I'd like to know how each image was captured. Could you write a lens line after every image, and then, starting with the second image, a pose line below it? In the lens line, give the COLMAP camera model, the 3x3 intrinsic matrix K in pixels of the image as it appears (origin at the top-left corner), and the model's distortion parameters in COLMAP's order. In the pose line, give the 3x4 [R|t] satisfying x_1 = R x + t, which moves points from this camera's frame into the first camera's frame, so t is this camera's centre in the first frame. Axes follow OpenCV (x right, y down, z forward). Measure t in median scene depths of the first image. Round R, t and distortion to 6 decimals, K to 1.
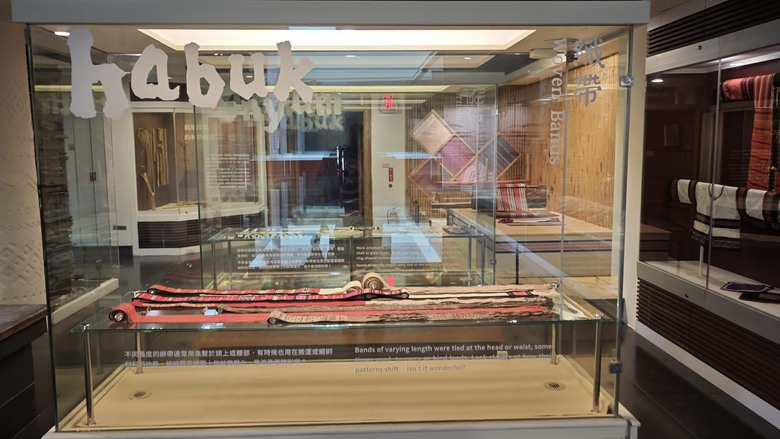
lens RADIAL K [[635.4, 0, 388.6], [0, 635.4, 219.4], [0, 0, 1]] dist [-0.000479, -0.002257]
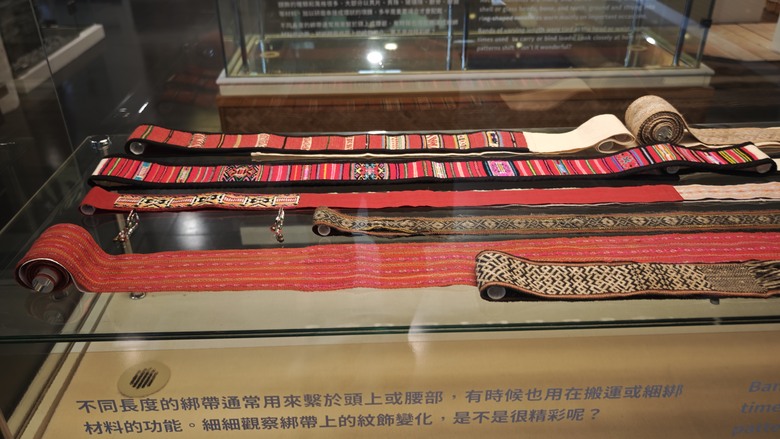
lens RADIAL K [[635.4, 0, 392.1], [0, 635.4, 218.3], [0, 0, 1]] dist [-0.000479, -0.002257]
pose [[0.999954, 0.006229, -0.007274, -0.151189], [-0.002731, 0.913498, 0.406835, -0.010879], [0.009179, -0.406796, 0.913473, 0.451800]]
